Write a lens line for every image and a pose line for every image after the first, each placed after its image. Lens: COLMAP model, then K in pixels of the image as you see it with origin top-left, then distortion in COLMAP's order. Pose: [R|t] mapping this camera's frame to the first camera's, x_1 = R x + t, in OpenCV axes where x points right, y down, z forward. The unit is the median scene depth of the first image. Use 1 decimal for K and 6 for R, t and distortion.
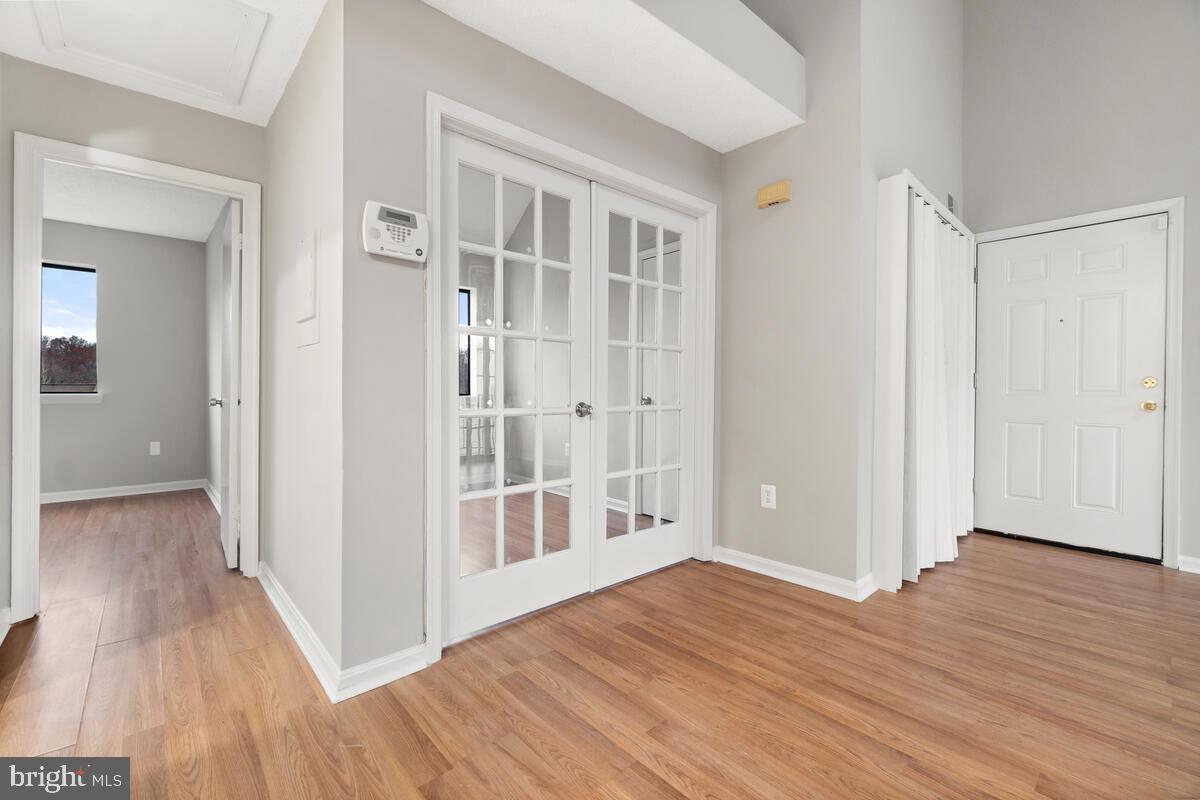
lens RADIAL K [[513.1, 0, 595.0], [0, 513.1, 392.3], [0, 0, 1]] dist [-0.002702, -0.000520]
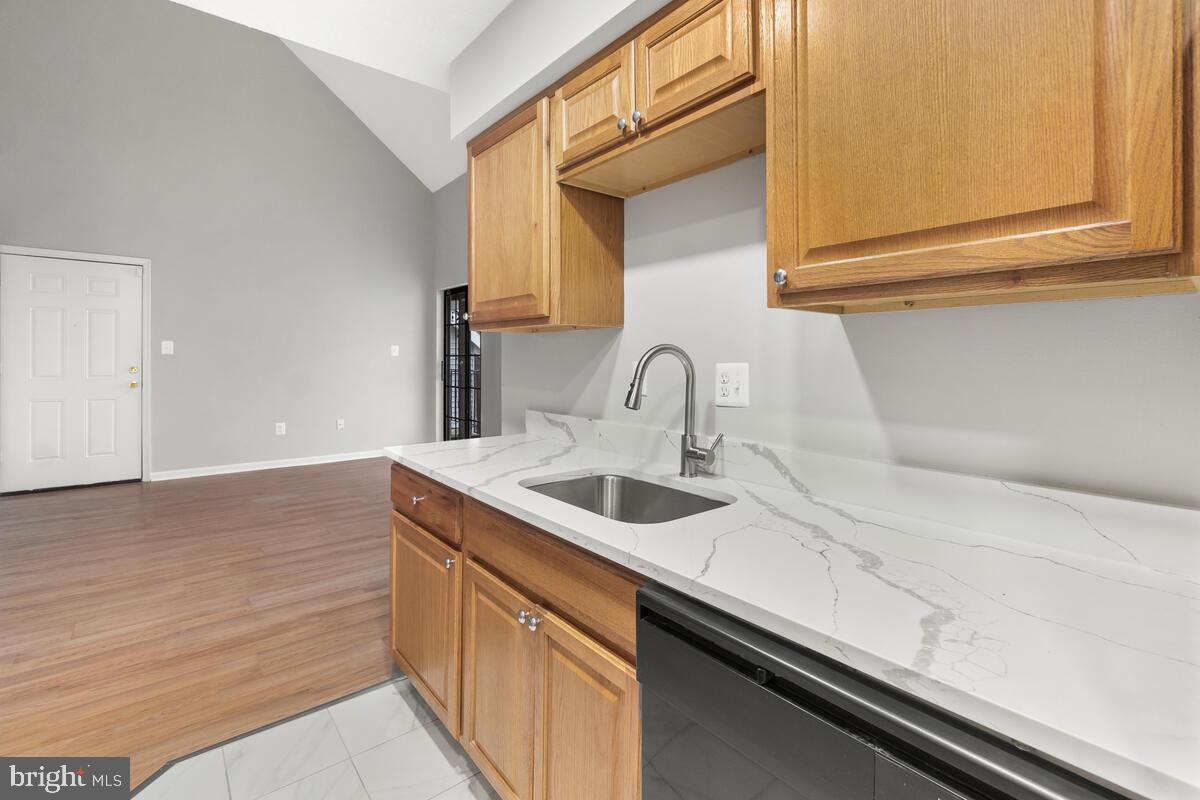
lens RADIAL K [[532.5, 0, 596.6], [0, 532.5, 356.0], [0, 0, 1]] dist [-0.004726, -0.000431]
pose [[0.026976, -0.006993, 0.999612, -0.679441], [0.000408, 0.999976, 0.006985, -0.093791], [-0.999636, 0.000219, 0.026978, -0.628440]]
